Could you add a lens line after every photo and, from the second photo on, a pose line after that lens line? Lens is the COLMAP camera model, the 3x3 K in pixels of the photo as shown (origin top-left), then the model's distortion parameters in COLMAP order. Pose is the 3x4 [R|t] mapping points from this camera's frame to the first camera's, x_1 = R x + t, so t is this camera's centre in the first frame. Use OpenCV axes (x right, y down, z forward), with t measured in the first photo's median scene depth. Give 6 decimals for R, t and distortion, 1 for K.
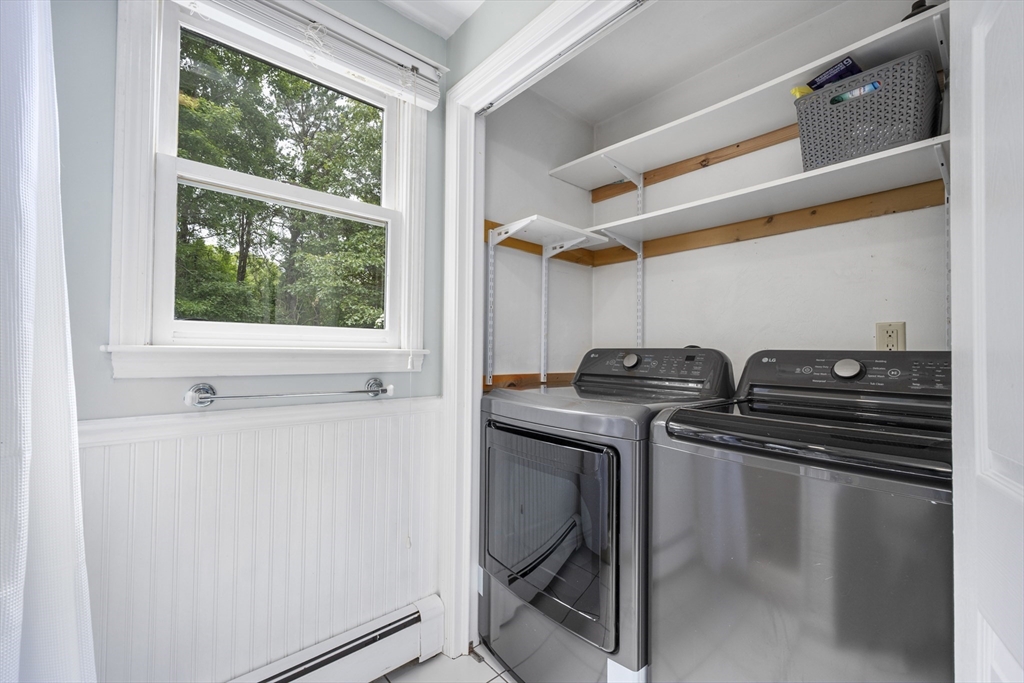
lens RADIAL K [[424.4, 0, 510.5], [0, 424.4, 346.3], [0, 0, 1]] dist [0.000196, -0.000110]
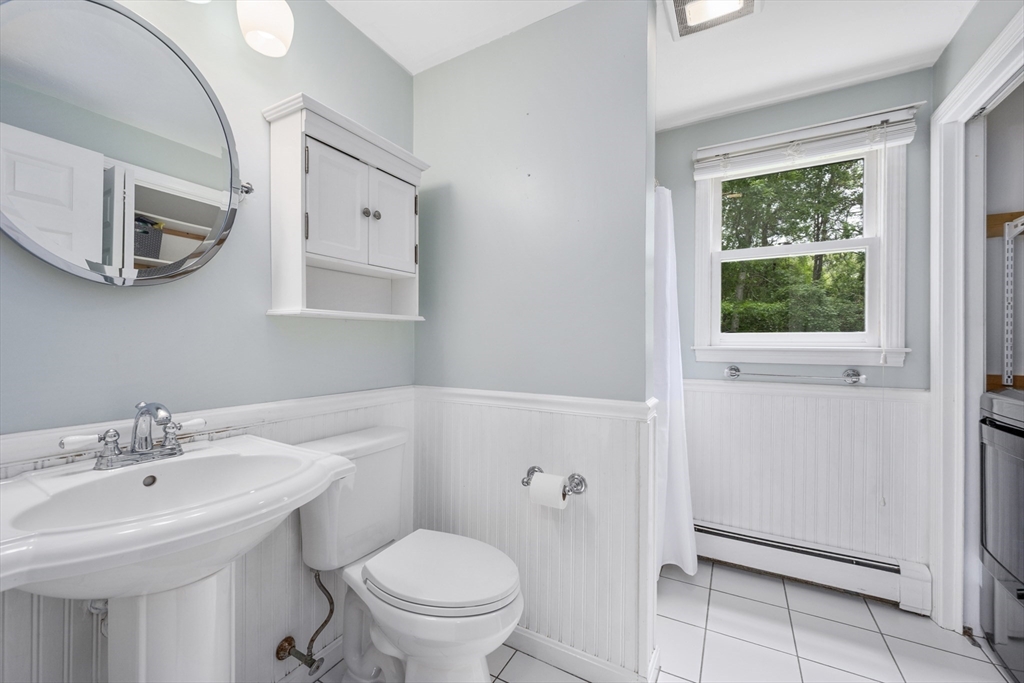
lens RADIAL K [[441.0, 0, 511.3], [0, 441.0, 337.6], [0, 0, 1]] dist [-0.000295, -0.000079]
pose [[0.365401, -0.019937, -0.930637, 0.524151], [0.006205, 0.999801, -0.018982, -0.005248], [0.930830, 0.001161, 0.365452, -0.452266]]
